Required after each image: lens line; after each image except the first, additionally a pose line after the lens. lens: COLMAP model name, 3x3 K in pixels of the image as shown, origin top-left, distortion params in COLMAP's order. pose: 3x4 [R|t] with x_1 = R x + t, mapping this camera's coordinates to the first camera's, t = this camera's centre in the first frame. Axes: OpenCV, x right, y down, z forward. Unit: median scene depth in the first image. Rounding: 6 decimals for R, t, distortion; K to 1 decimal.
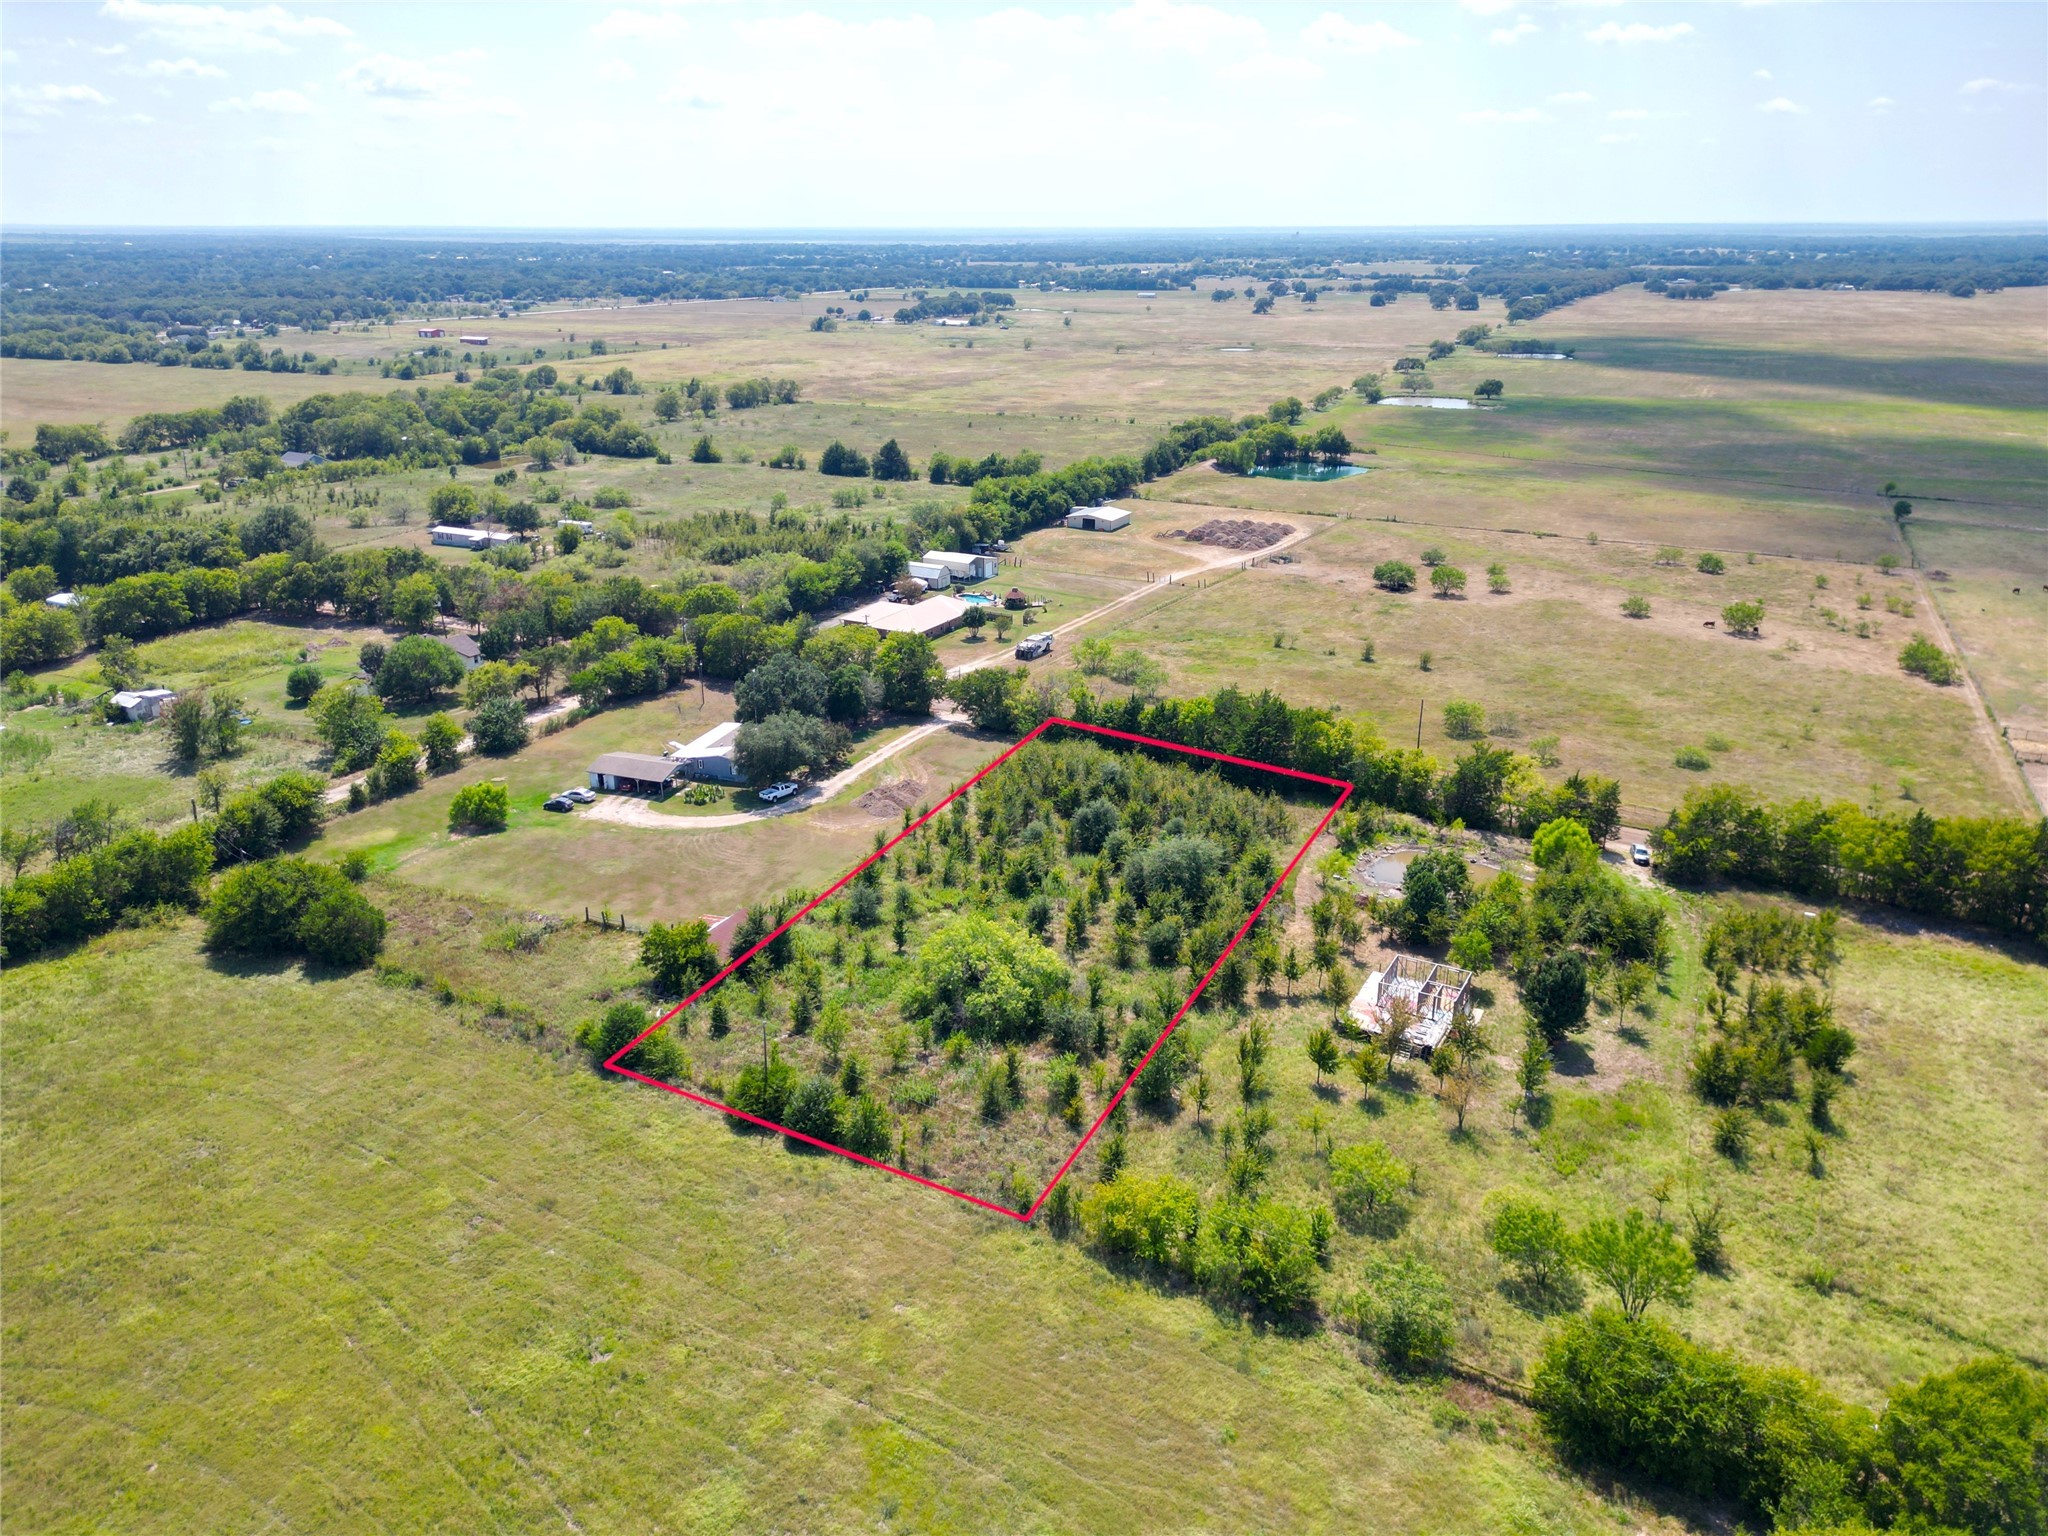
lens RADIAL K [[1431.3, 0, 1019.0], [0, 1431.3, 771.3], [0, 0, 1]] dist [0.073550, -0.070224]
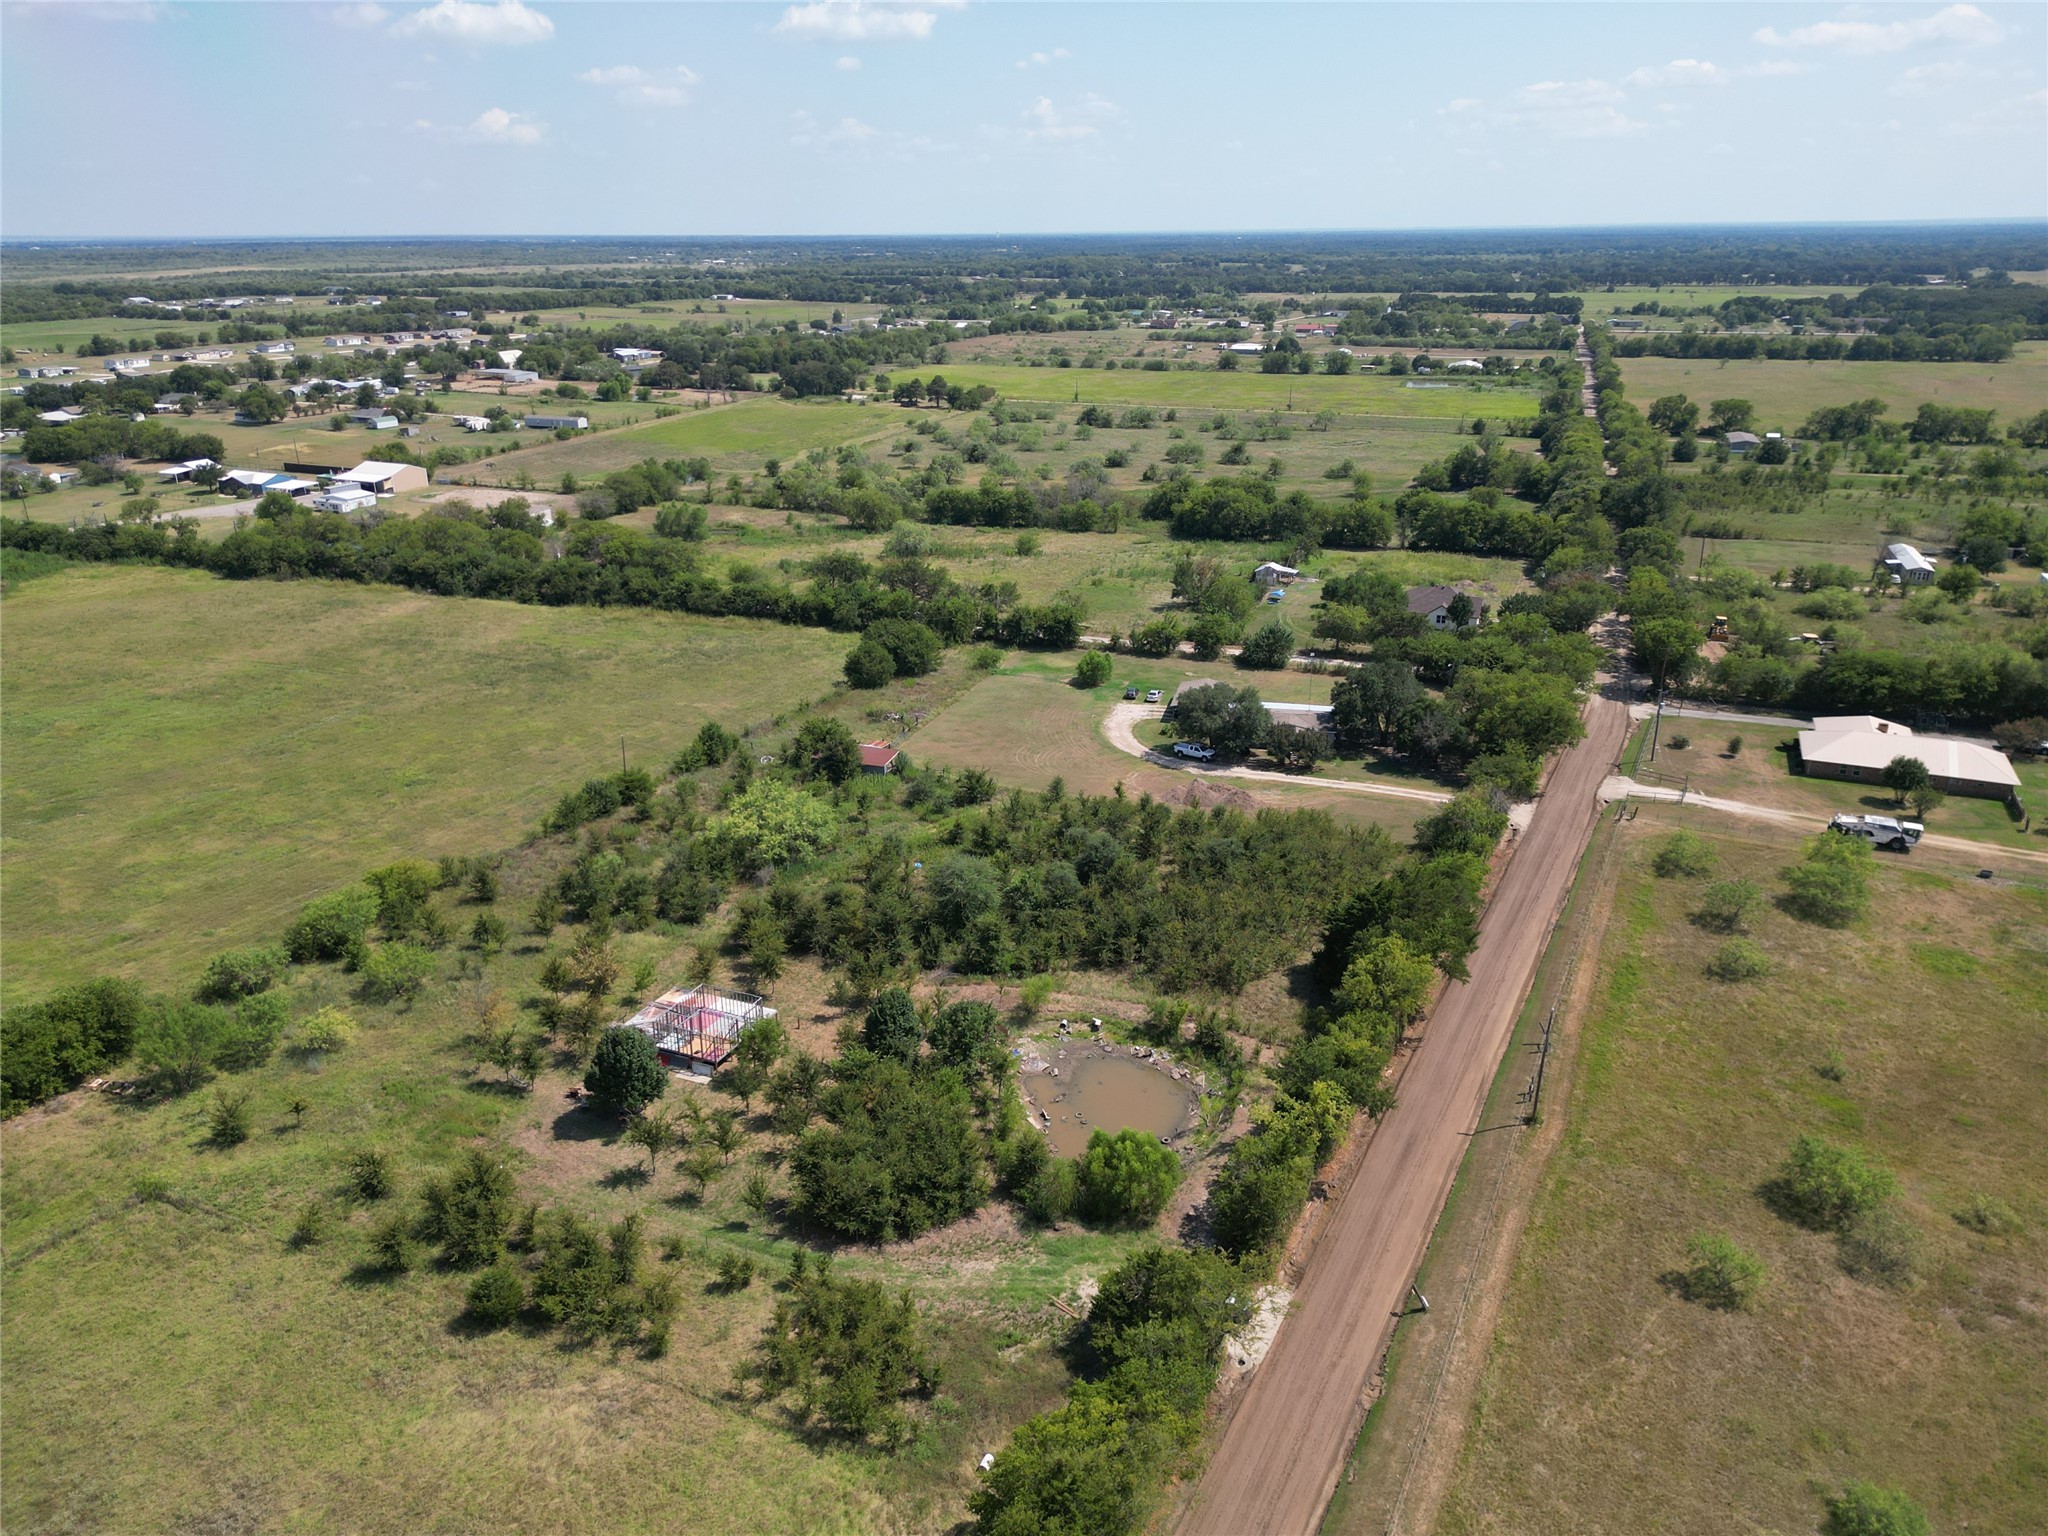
lens RADIAL K [[1429.9, 0, 1018.7], [0, 1429.9, 771.1], [0, 0, 1]] dist [0.073798, -0.069607]
pose [[0.086704, 0.352290, -0.931866, 0.401522], [-0.346234, 0.887736, 0.303392, -0.123635], [0.934133, 0.296338, 0.198945, 0.350157]]
